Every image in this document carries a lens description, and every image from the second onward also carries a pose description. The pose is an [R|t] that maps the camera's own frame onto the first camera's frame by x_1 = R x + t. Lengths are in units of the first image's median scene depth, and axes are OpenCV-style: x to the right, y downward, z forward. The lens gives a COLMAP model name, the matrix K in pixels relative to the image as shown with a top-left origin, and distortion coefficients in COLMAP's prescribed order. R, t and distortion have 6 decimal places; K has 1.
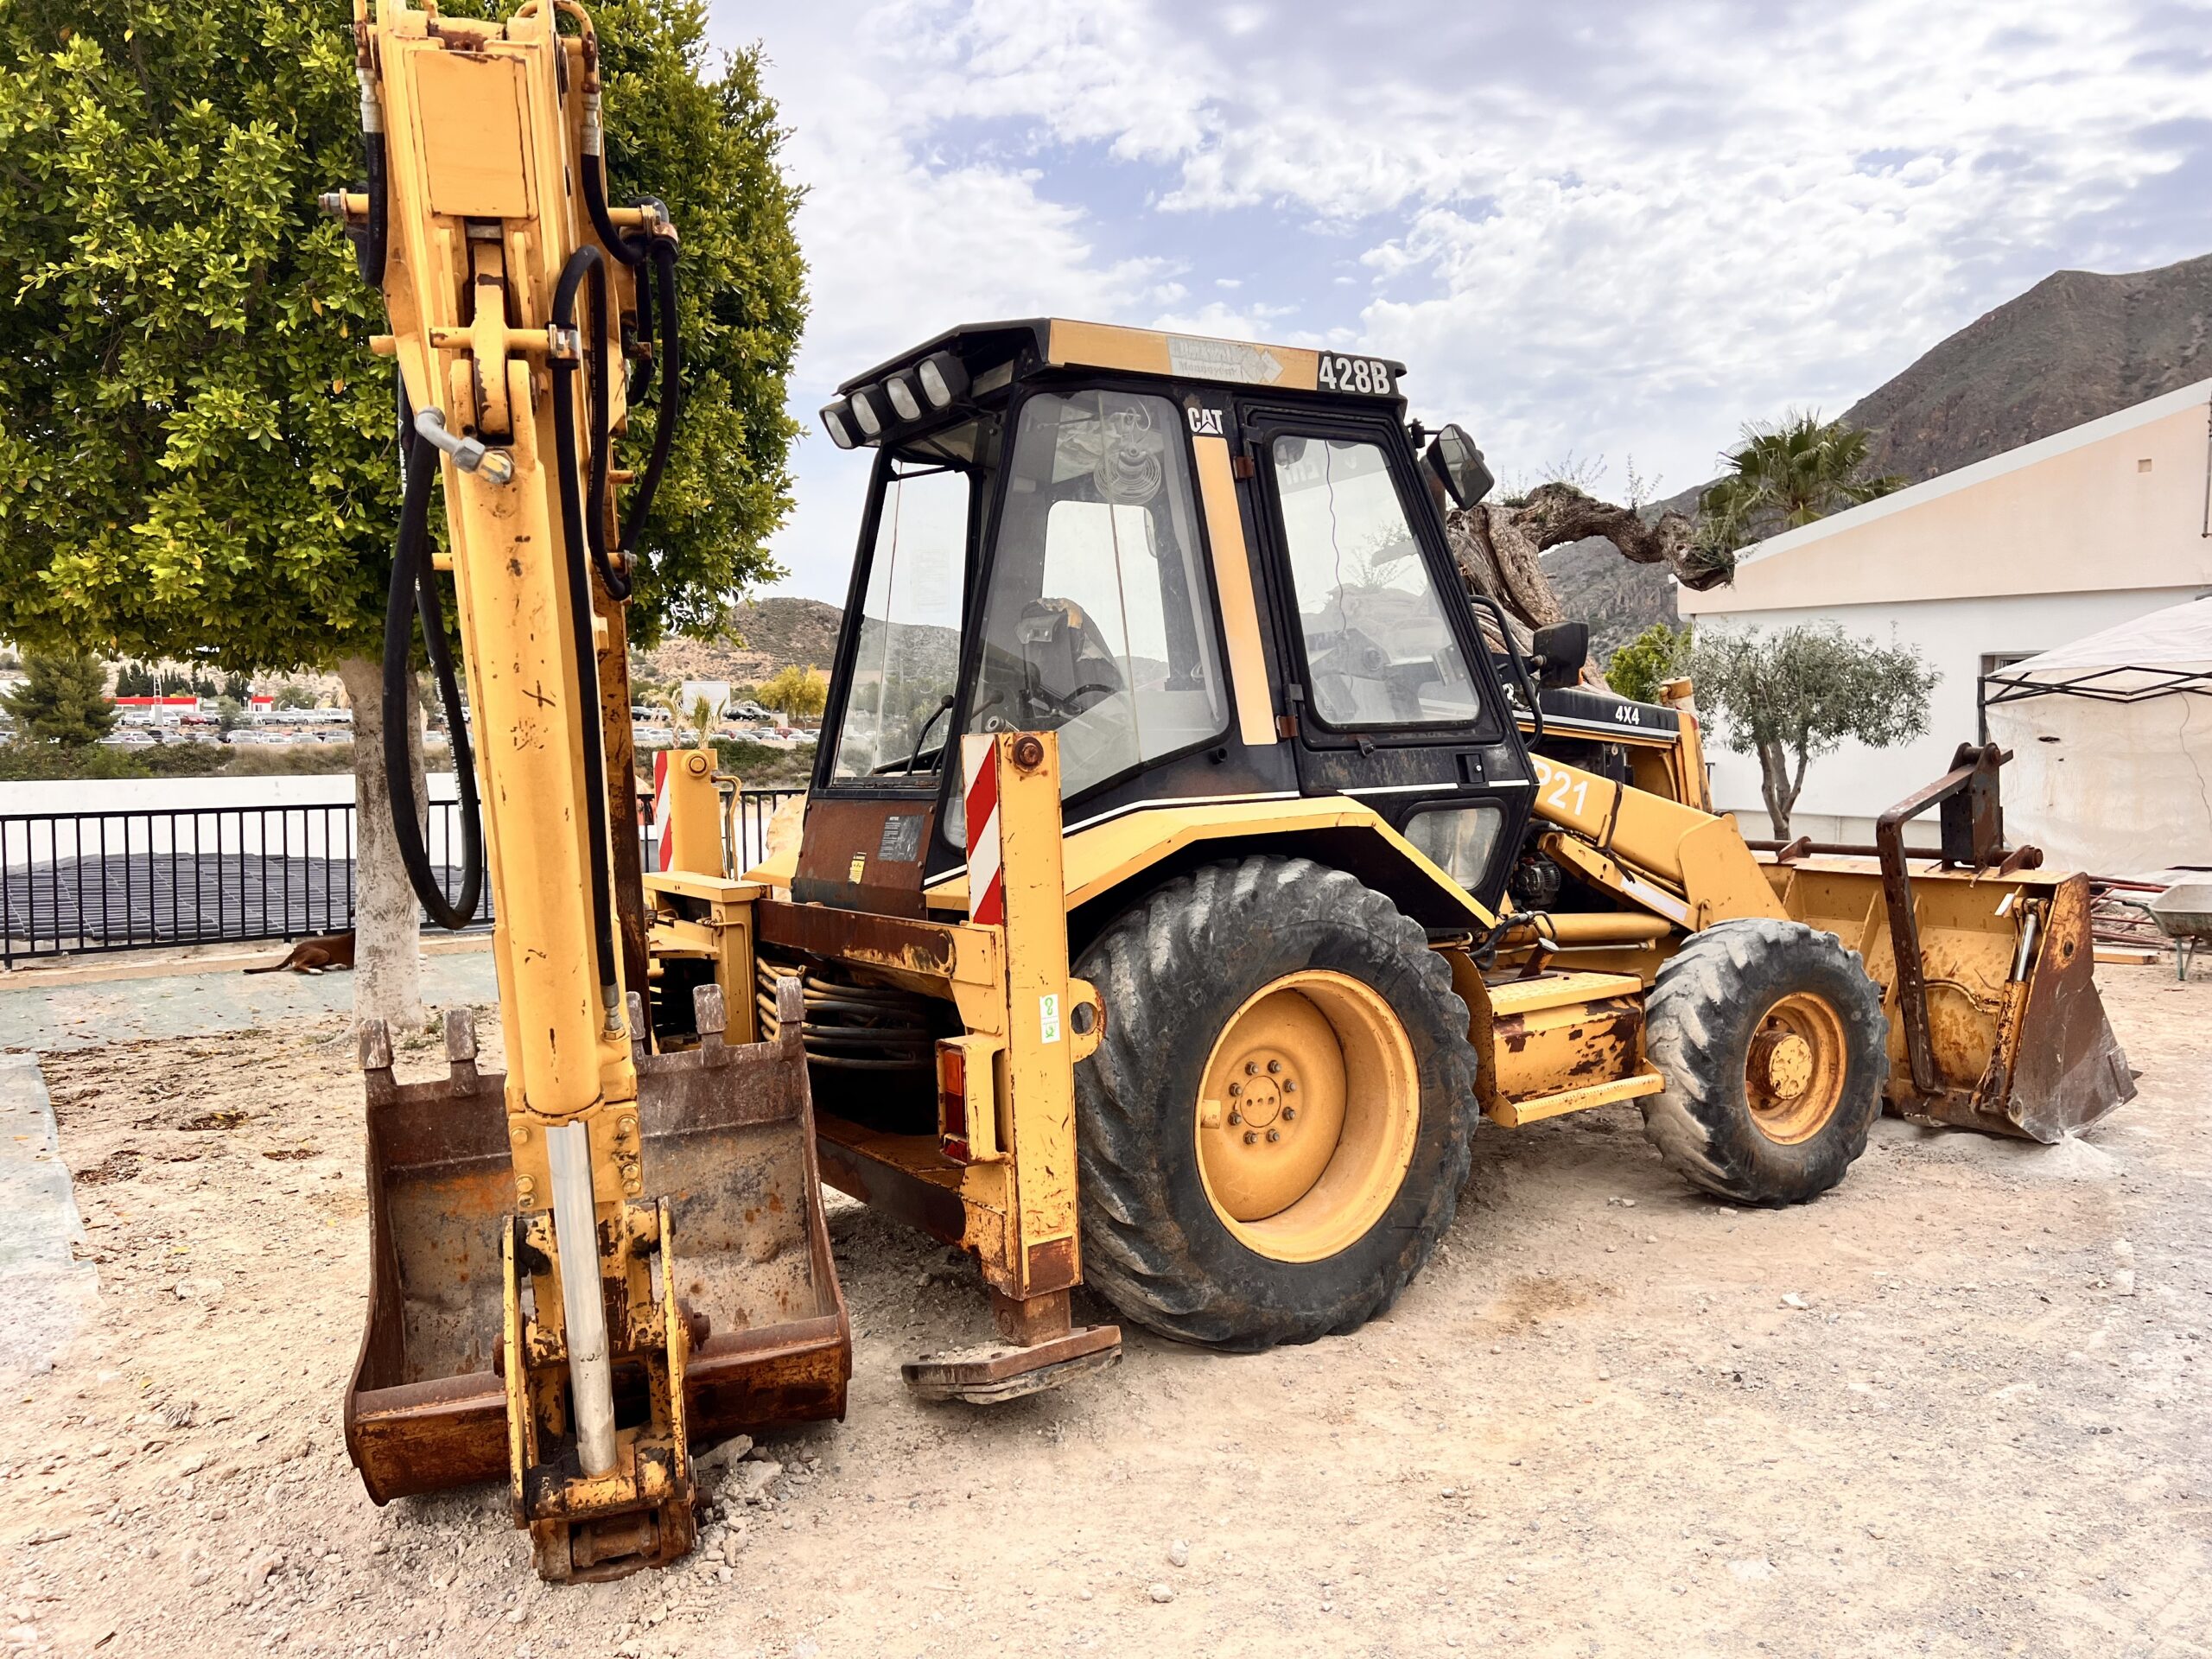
lens RADIAL K [[1672.3, 0, 1106.0], [0, 1672.3, 829.5], [0, 0, 1]] dist [0.075956, -0.099705]
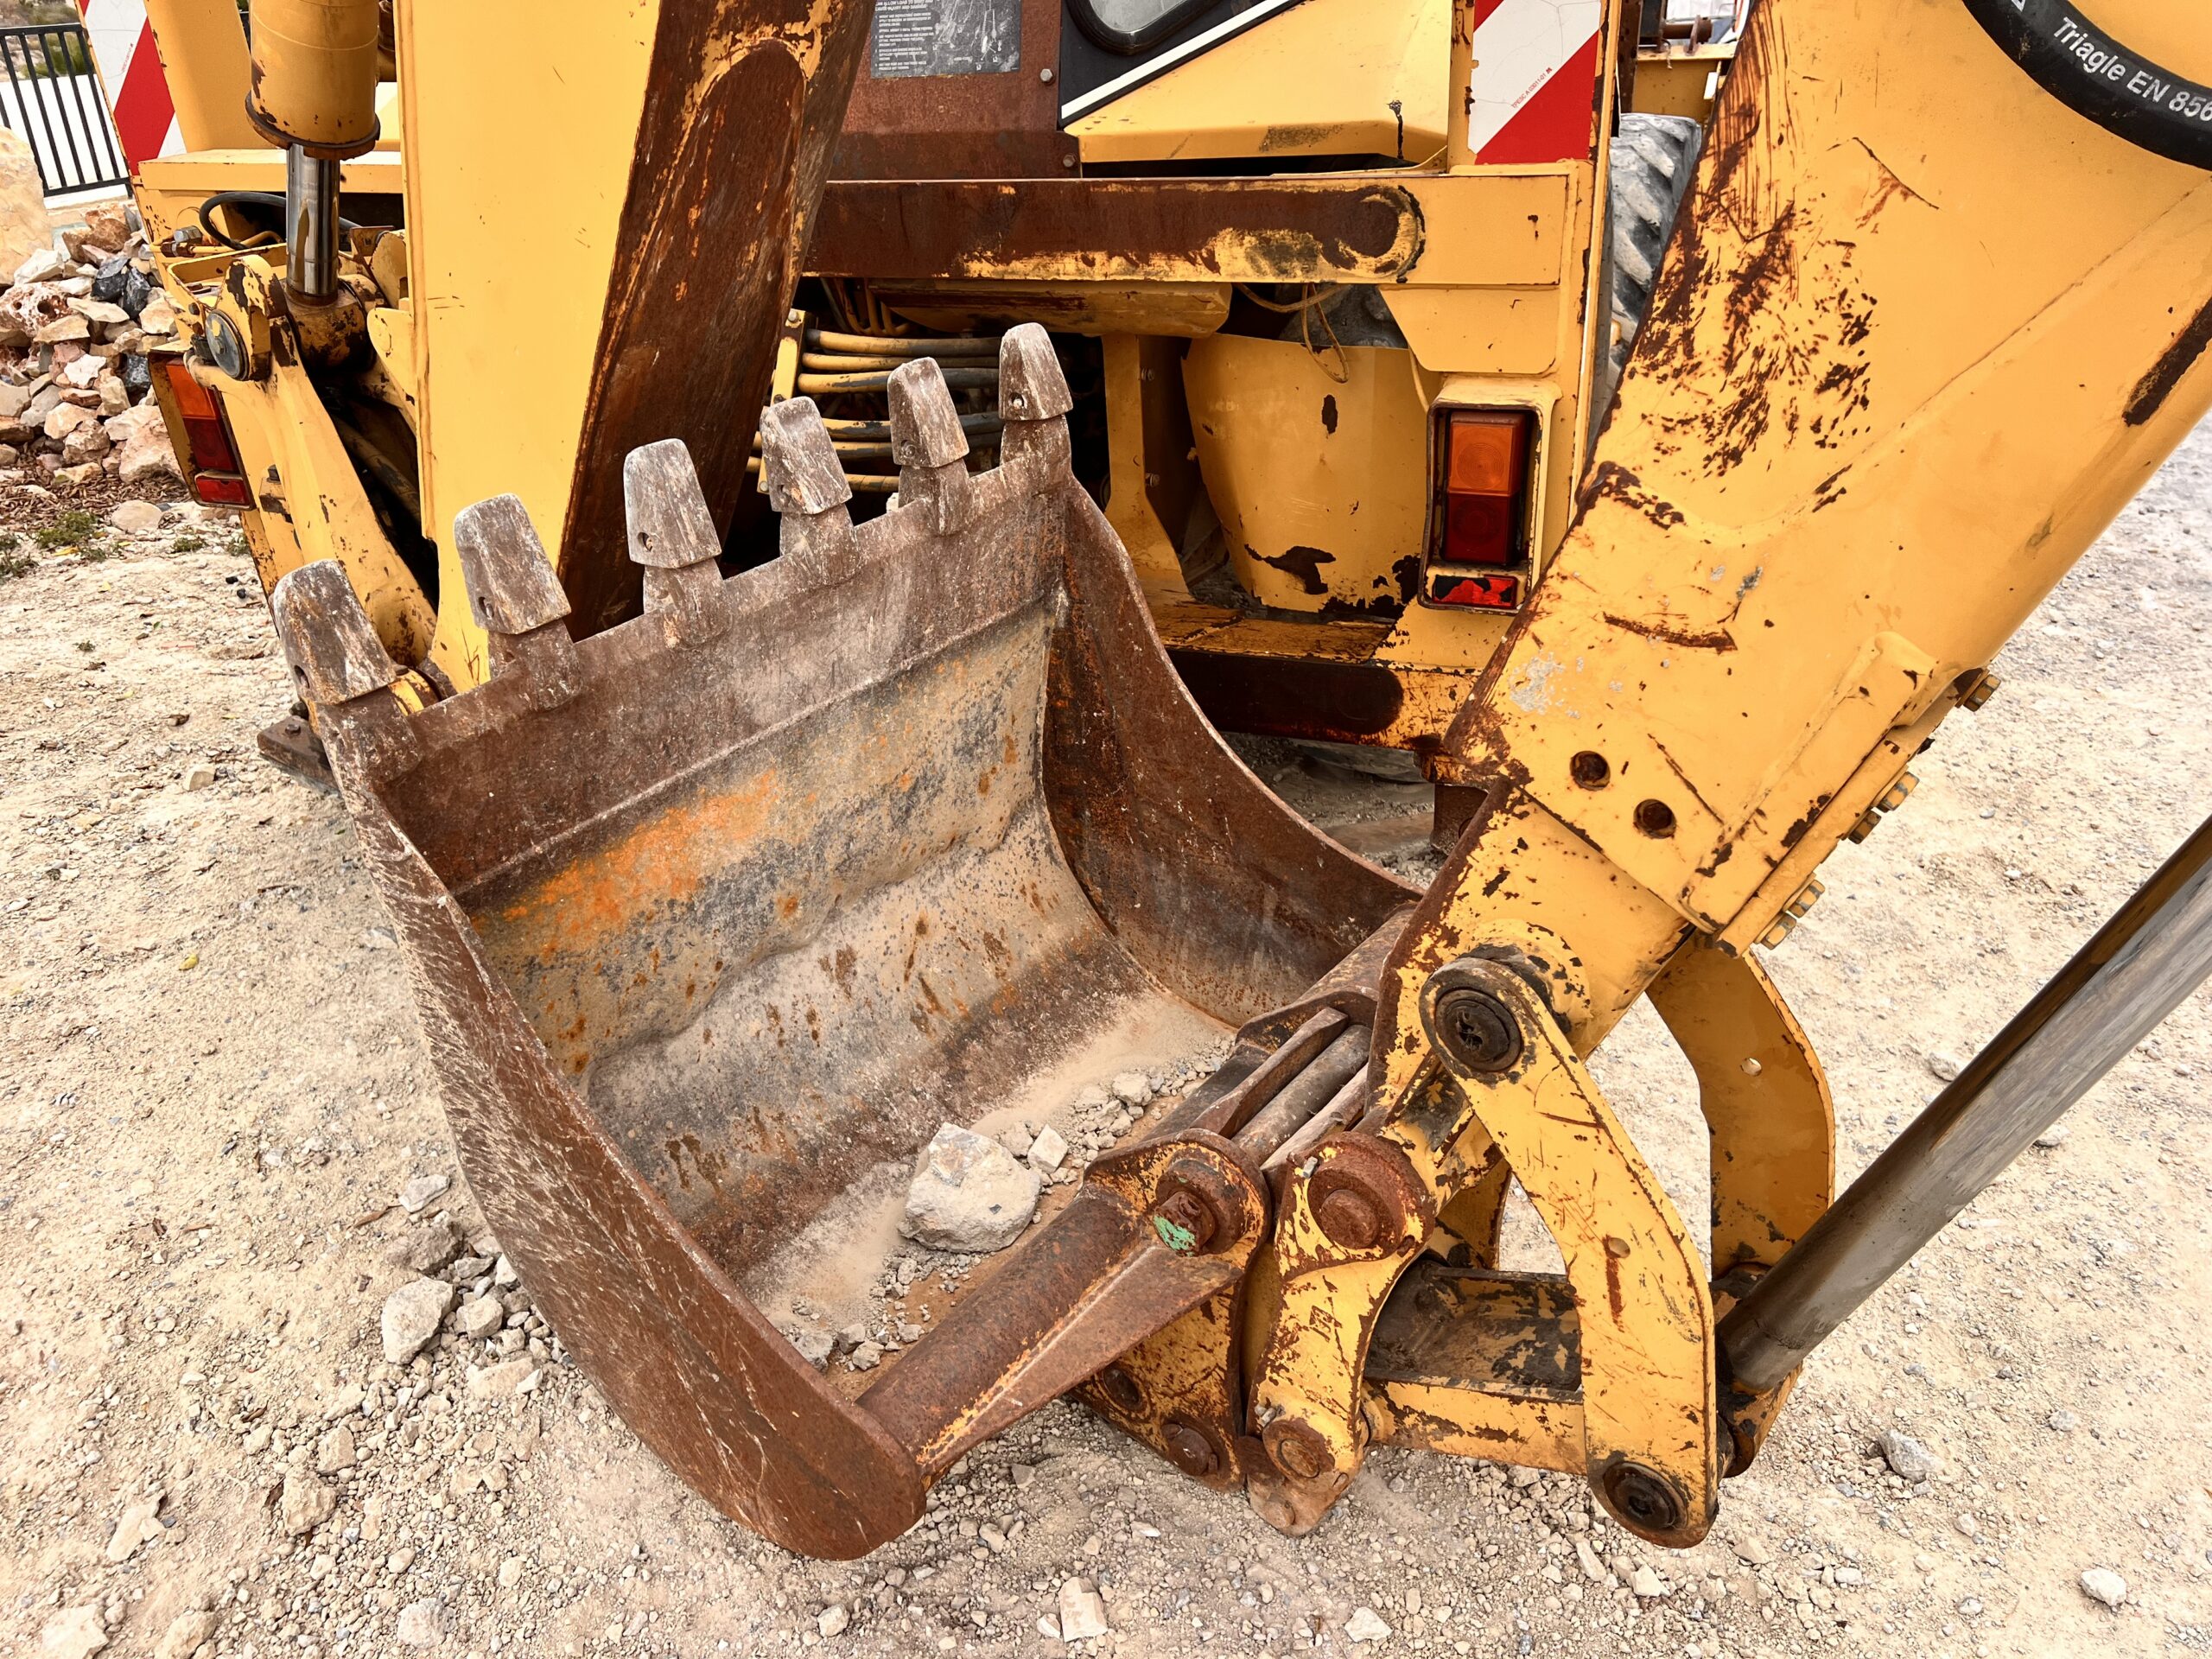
lens RADIAL K [[1672.3, 0, 1106.0], [0, 1672.3, 829.5], [0, 0, 1]] dist [0.075956, -0.099705]
pose [[0.815367, -0.279640, 0.506930, -0.470617], [0.053845, 0.908445, 0.414522, 0.018529], [-0.576435, -0.310692, 0.755773, 0.568960]]
